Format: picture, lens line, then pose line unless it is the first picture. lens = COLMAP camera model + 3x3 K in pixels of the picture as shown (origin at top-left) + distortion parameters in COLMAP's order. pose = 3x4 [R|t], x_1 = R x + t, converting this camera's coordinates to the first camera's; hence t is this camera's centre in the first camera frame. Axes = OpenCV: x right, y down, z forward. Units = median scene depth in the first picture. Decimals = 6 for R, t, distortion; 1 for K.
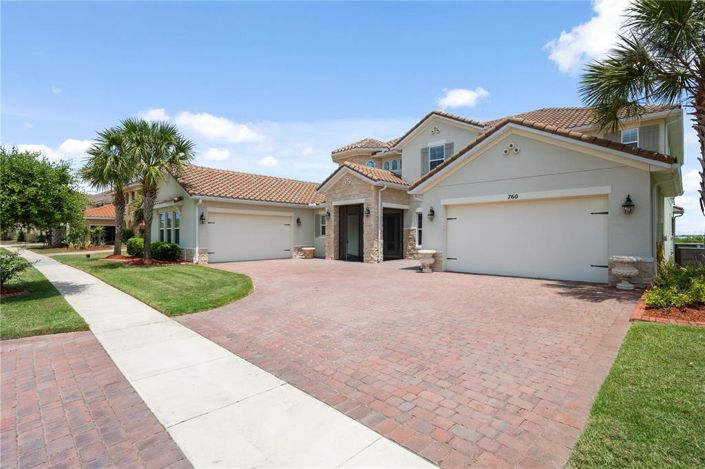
lens RADIAL K [[334.7, 0, 352.7], [0, 334.7, 229.7], [0, 0, 1]] dist [0.000166, -0.000124]
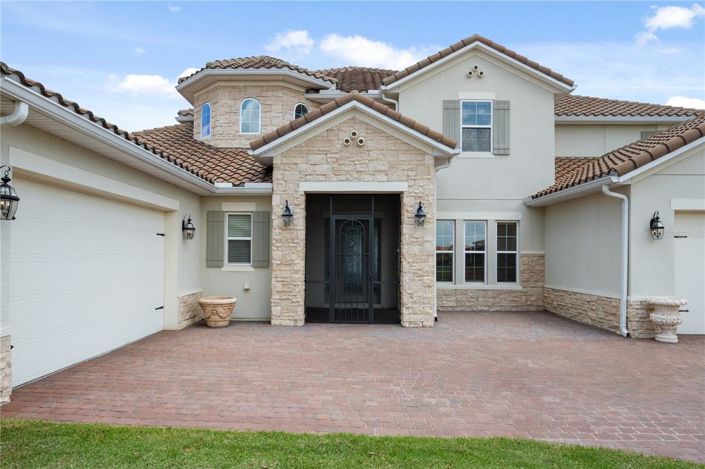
lens RADIAL K [[425.0, 0, 351.6], [0, 425.0, 239.0], [0, 0, 1]] dist [-0.004454, -0.001058]
pose [[0.709634, 0.008715, 0.704517, -0.379620], [-0.009043, 0.999954, -0.003261, -0.017830], [-0.704513, -0.004057, 0.709680, 0.637100]]
